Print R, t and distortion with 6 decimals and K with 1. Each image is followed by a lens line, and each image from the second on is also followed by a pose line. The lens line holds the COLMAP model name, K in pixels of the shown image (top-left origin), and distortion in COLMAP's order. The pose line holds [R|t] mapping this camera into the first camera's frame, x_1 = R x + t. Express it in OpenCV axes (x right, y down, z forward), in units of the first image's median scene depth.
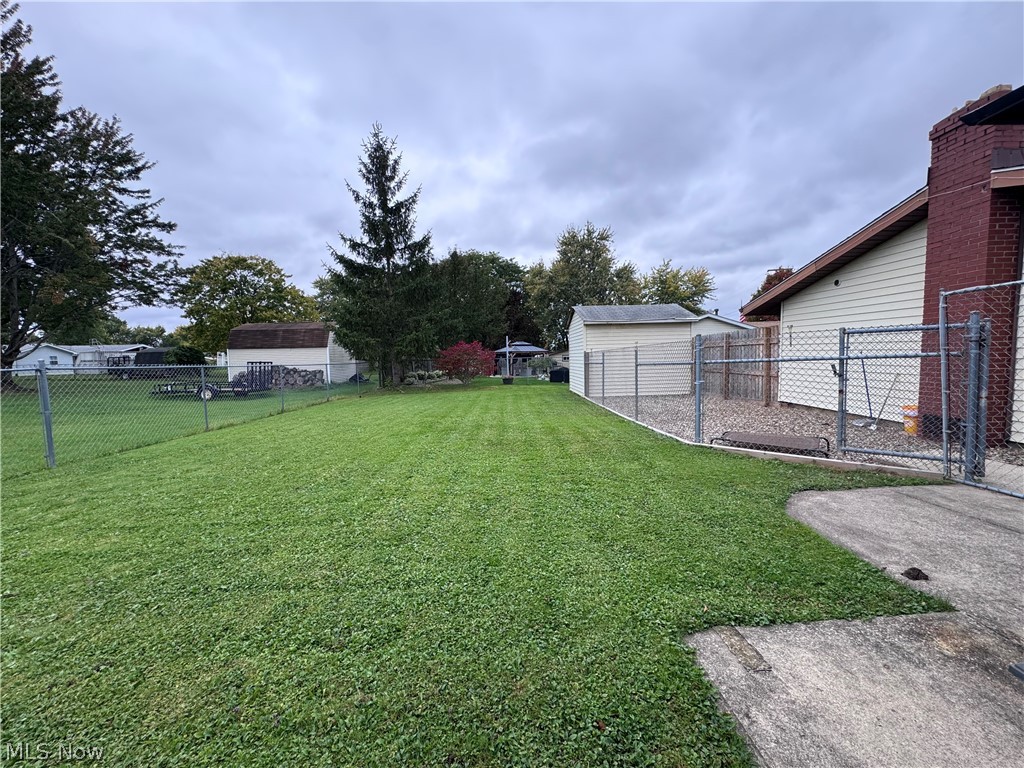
lens RADIAL K [[409.2, 0, 517.4], [0, 409.2, 380.7], [0, 0, 1]] dist [-0.002957, 0.000828]
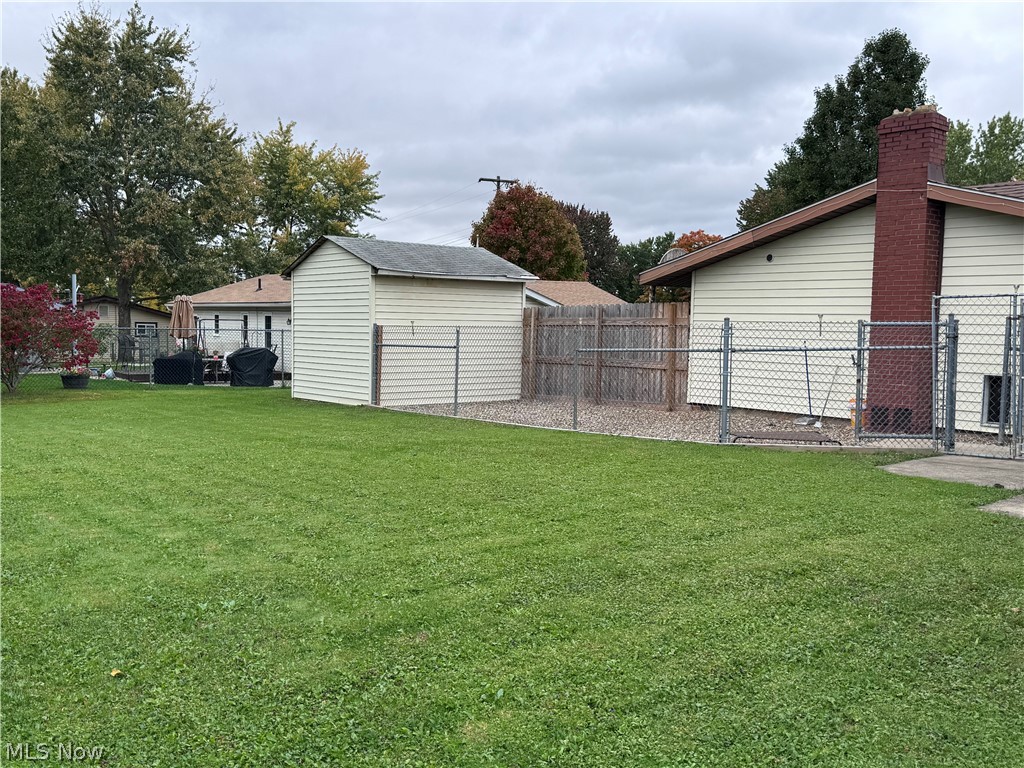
lens RADIAL K [[985.7, 0, 532.4], [0, 985.7, 377.6], [0, 0, 1]] dist [0.053005, 0.000000]
pose [[0.777152, 0.003365, 0.629304, -0.611073], [0.004342, 0.999933, -0.010708, 0.017805], [-0.629298, 0.011054, 0.777086, -0.186133]]
